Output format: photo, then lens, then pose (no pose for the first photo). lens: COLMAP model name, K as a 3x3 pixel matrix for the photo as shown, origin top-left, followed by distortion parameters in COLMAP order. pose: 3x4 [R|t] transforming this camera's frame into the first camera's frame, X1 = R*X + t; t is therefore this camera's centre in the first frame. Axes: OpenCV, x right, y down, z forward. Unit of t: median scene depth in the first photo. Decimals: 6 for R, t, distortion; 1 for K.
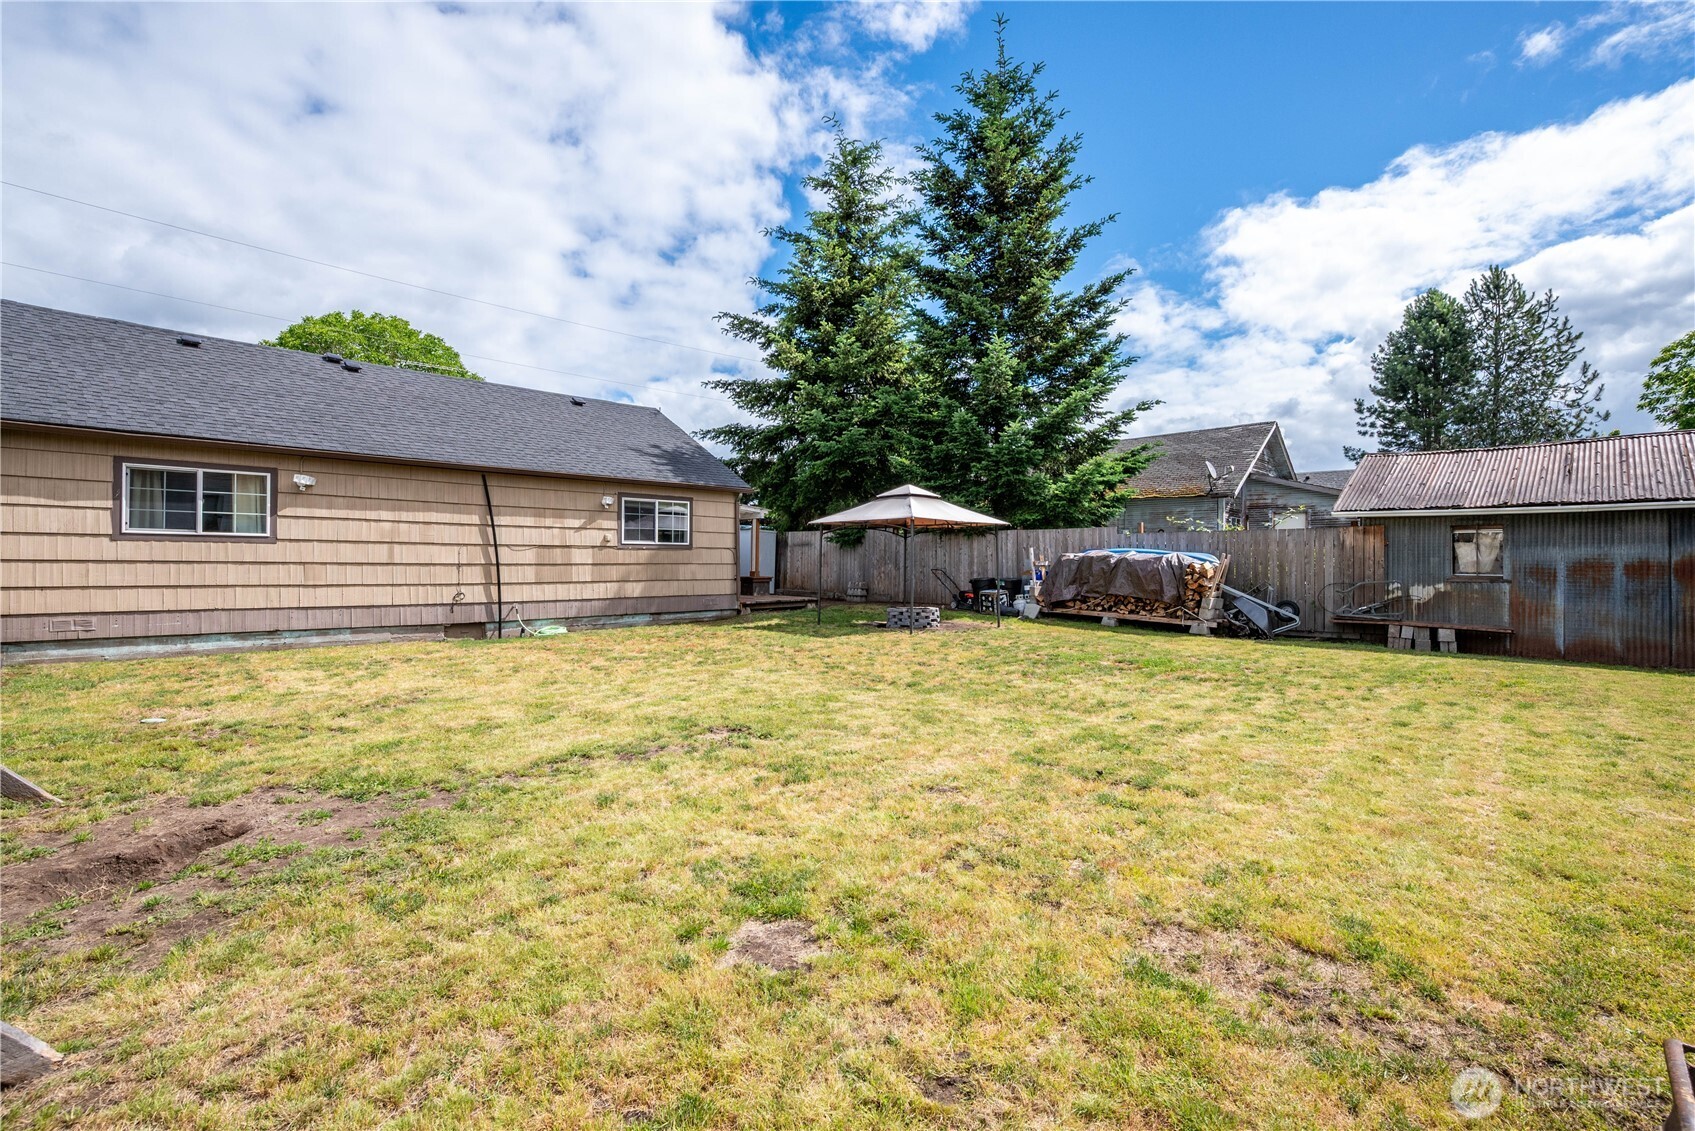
lens RADIAL K [[732.6, 0, 847.5], [0, 732.6, 565.5], [0, 0, 1]] dist [0.000194, -0.000012]
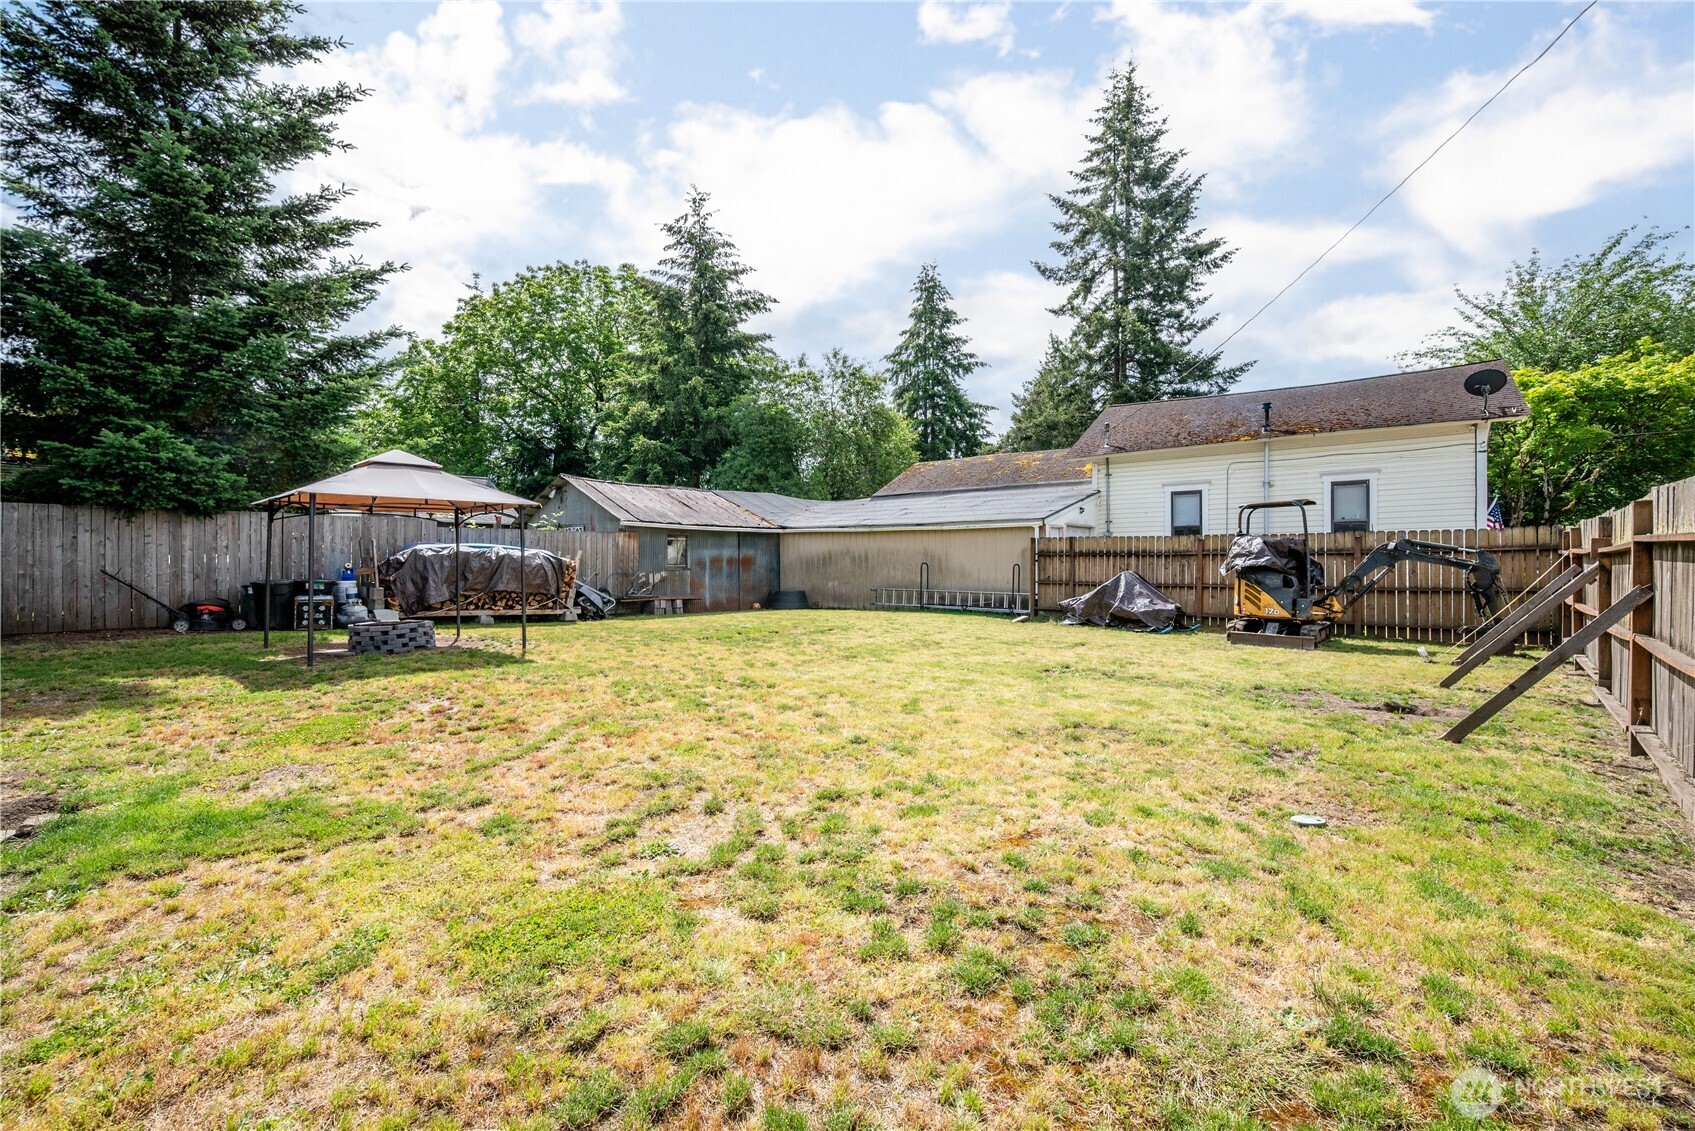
lens RADIAL K [[732.6, 0, 847.5], [0, 732.6, 565.5], [0, 0, 1]] dist [0.000194, -0.000012]
pose [[-0.070683, -0.012415, 0.997422, -0.704882], [0.002030, 0.999919, 0.012590, -0.006243], [-0.997497, 0.002915, -0.070652, 0.660848]]
